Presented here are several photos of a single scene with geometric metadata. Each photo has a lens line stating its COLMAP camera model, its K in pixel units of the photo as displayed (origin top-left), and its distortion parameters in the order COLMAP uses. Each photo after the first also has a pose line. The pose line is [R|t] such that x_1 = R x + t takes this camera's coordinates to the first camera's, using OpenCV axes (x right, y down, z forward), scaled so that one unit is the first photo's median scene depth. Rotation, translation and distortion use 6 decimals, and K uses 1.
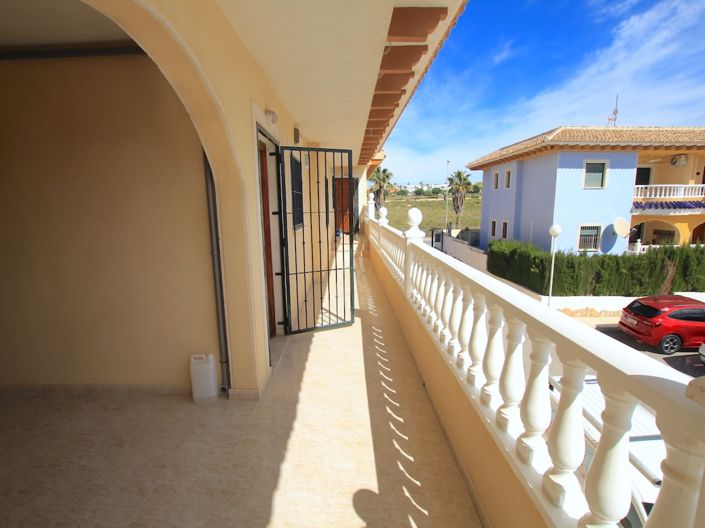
lens RADIAL K [[329.4, 0, 351.7], [0, 329.4, 254.9], [0, 0, 1]] dist [-0.028318, 0.003476]
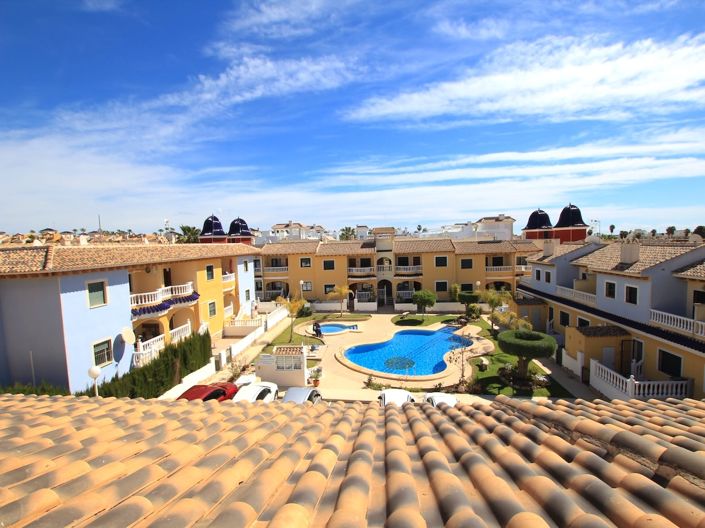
lens RADIAL K [[329.4, 0, 352.9], [0, 329.4, 261.3], [0, 0, 1]] dist [-0.028318, 0.003476]
pose [[0.111559, -0.057320, 0.992103, -0.185617], [0.189645, 0.981216, 0.035366, -0.234752], [-0.975494, 0.184202, 0.120334, 0.058765]]
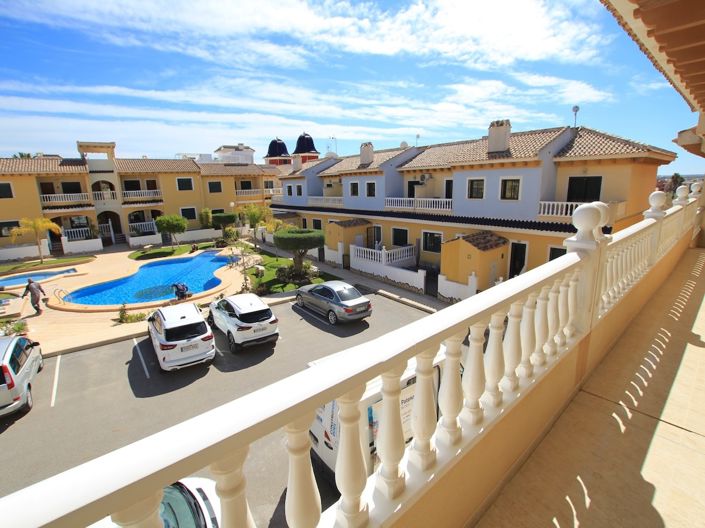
lens RADIAL K [[329.4, 0, 351.7], [0, 329.4, 253.1], [0, 0, 1]] dist [-0.028318, 0.003476]
pose [[-0.619292, -0.131213, 0.774119, -0.005514], [0.161752, 0.943468, 0.289319, -0.041706], [-0.768319, 0.304388, -0.563058, 0.198509]]
